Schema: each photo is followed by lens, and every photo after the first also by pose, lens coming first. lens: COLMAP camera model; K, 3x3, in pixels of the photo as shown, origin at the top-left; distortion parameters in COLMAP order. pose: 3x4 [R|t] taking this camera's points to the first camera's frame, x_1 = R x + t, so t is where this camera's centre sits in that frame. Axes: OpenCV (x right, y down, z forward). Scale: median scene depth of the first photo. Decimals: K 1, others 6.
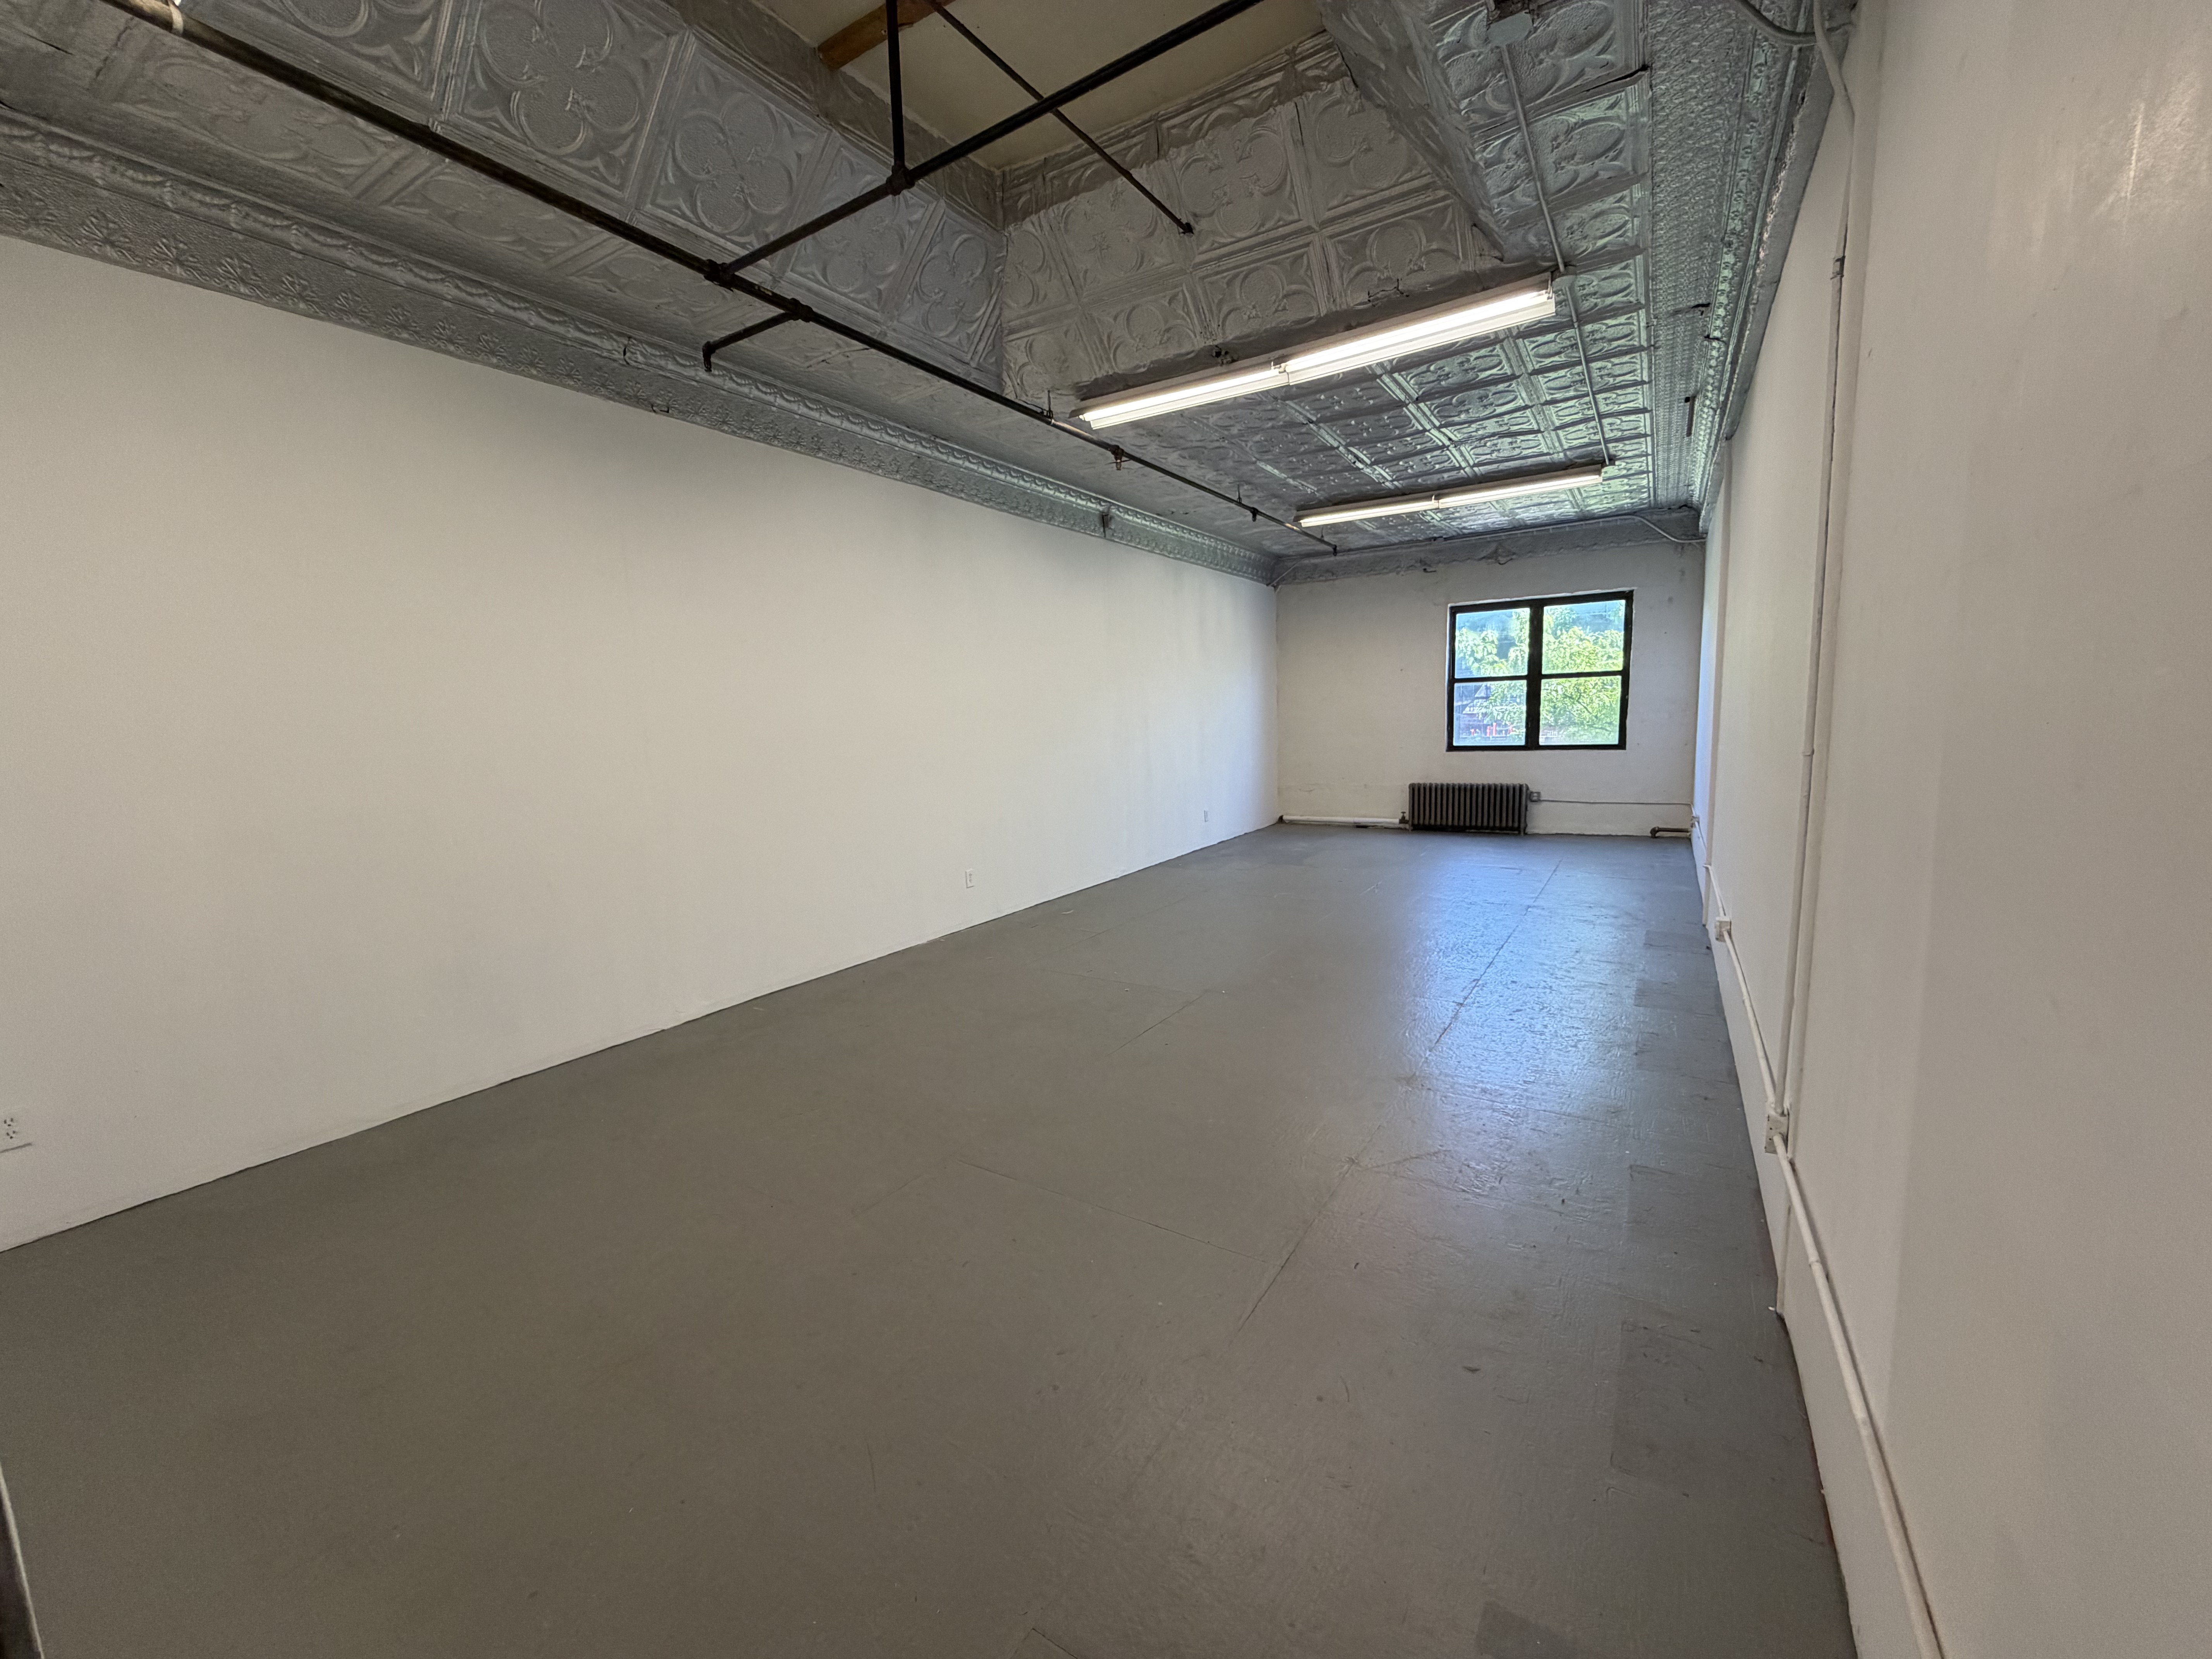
lens RADIAL K [[876.6, 0, 1114.4], [0, 876.6, 827.0], [0, 0, 1]] dist [-0.002139, -0.000805]
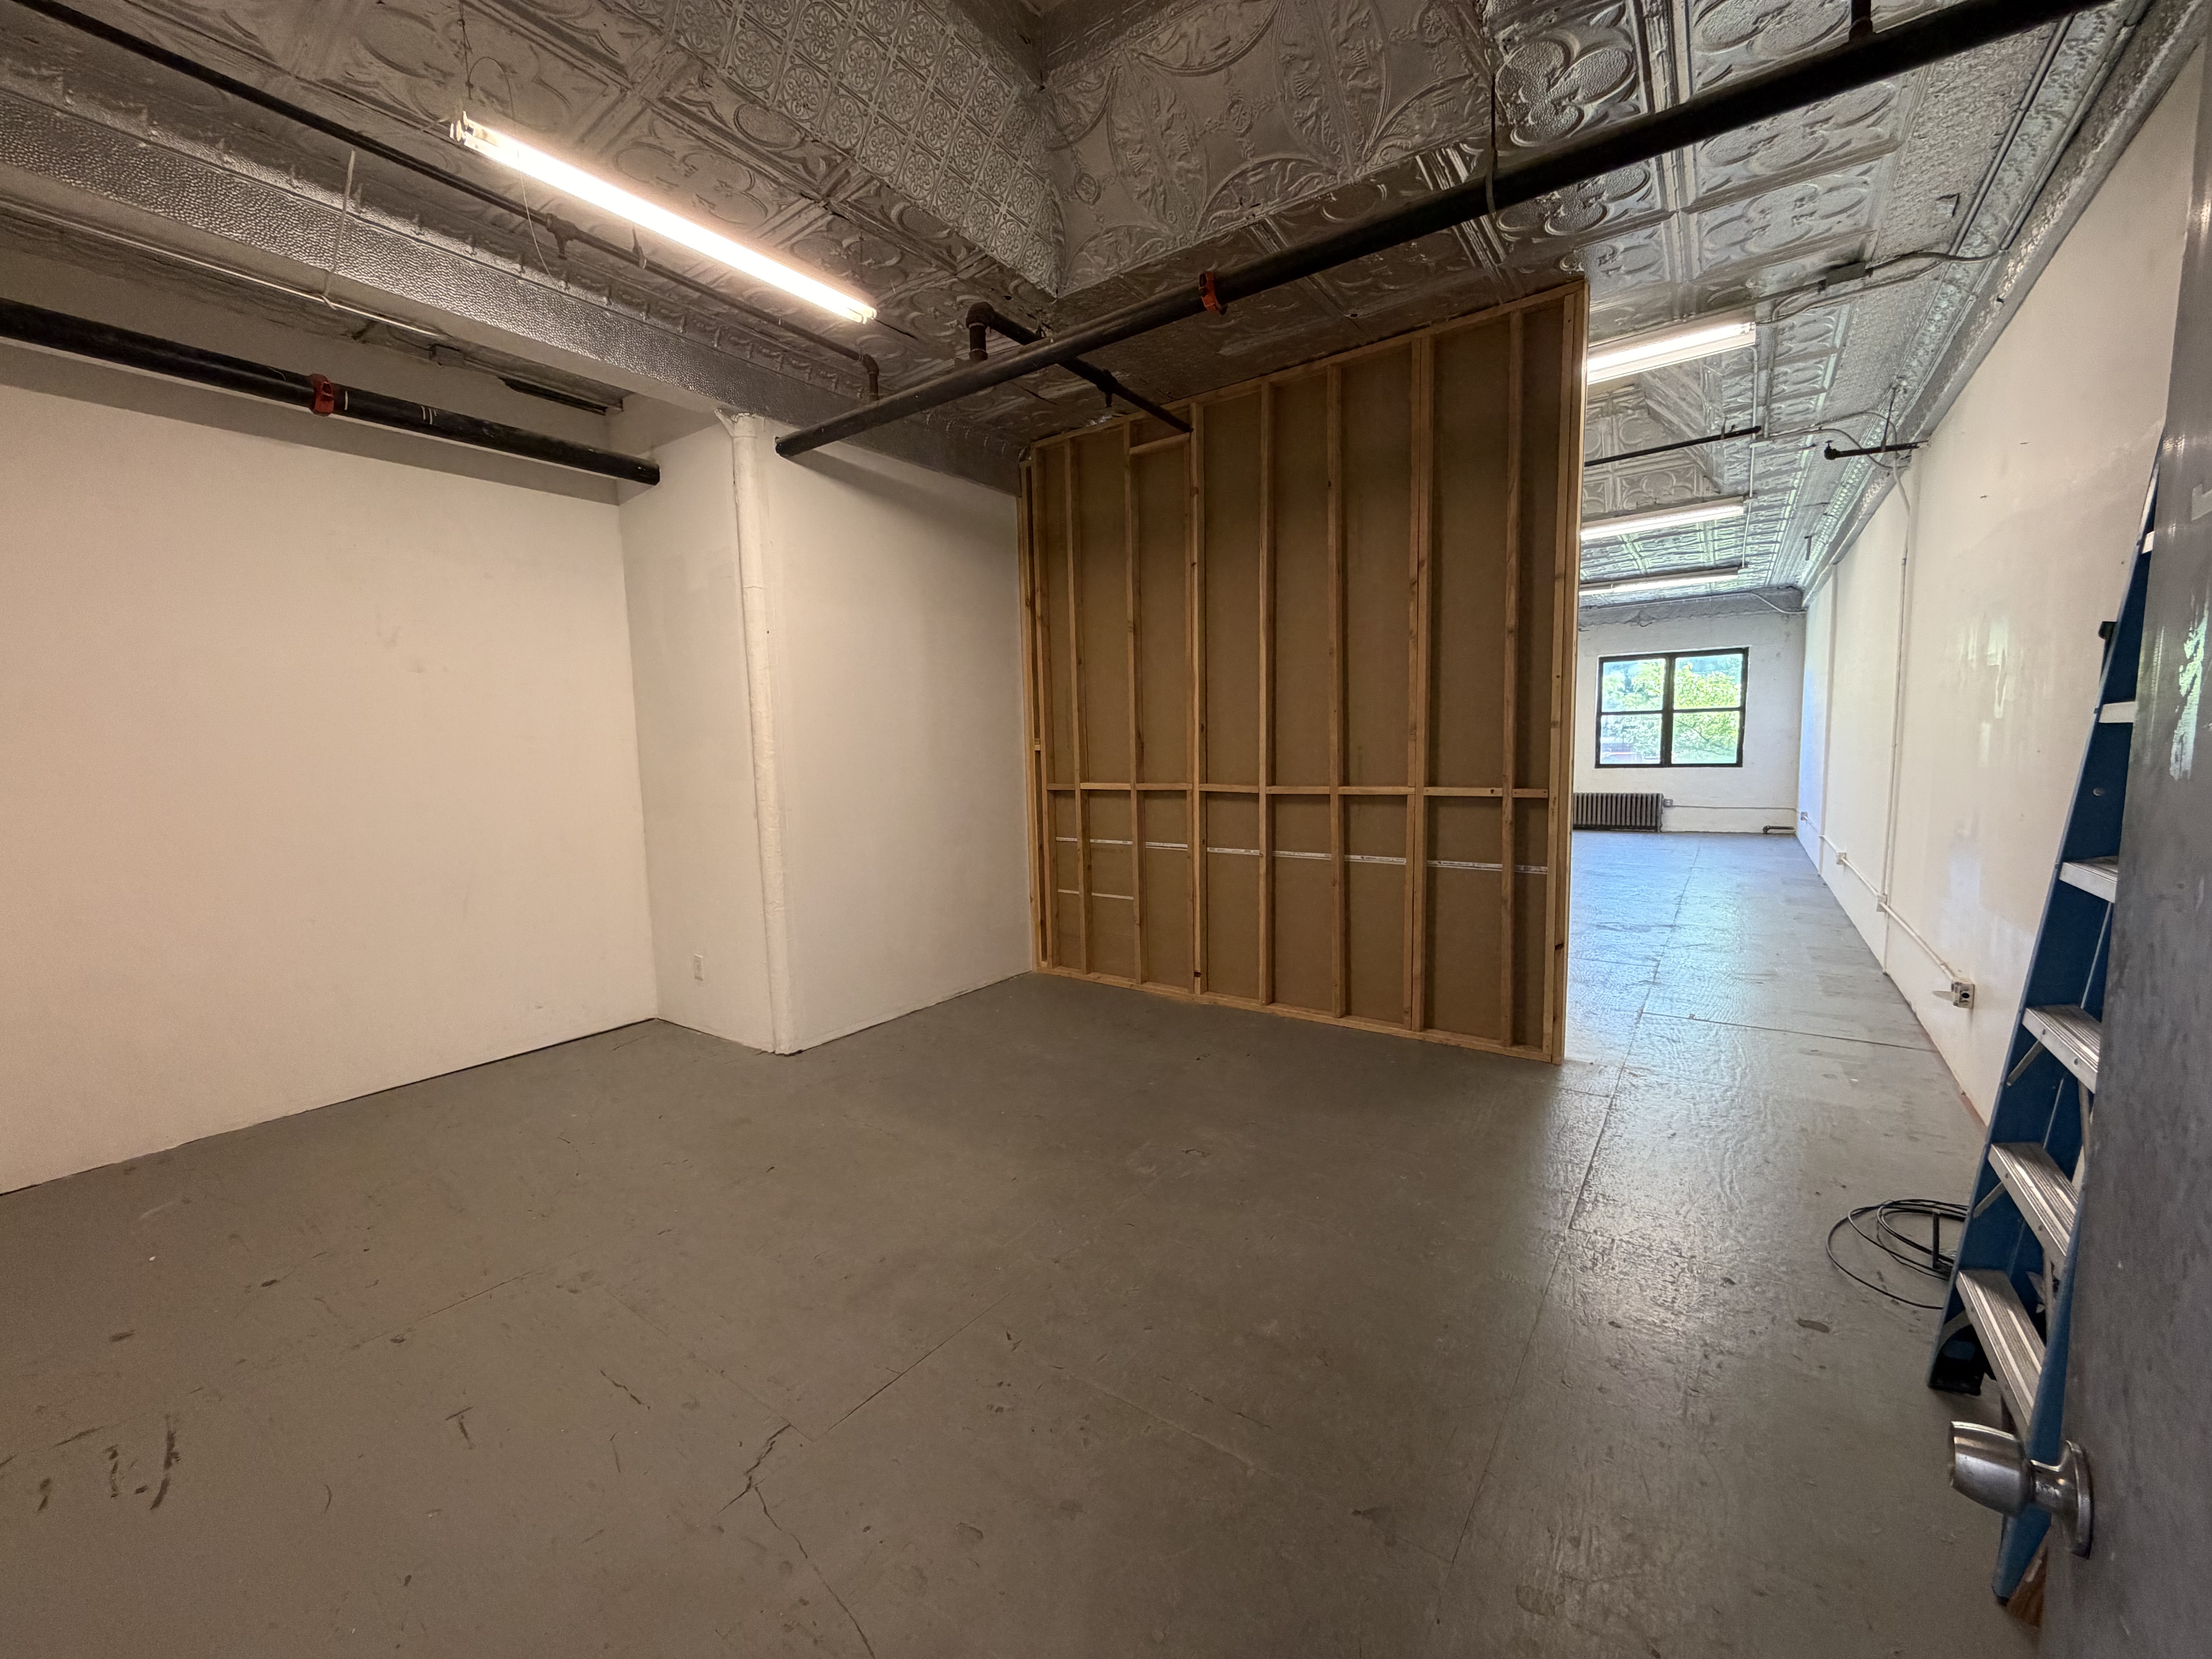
lens RADIAL K [[876.6, 0, 1103.0], [0, 876.6, 828.3], [0, 0, 1]] dist [-0.002139, -0.000805]
pose [[0.998153, 0.015147, -0.058826, -0.291981], [-0.017026, 0.999356, -0.031583, 0.060800], [0.058310, 0.032526, 0.997769, -0.359898]]
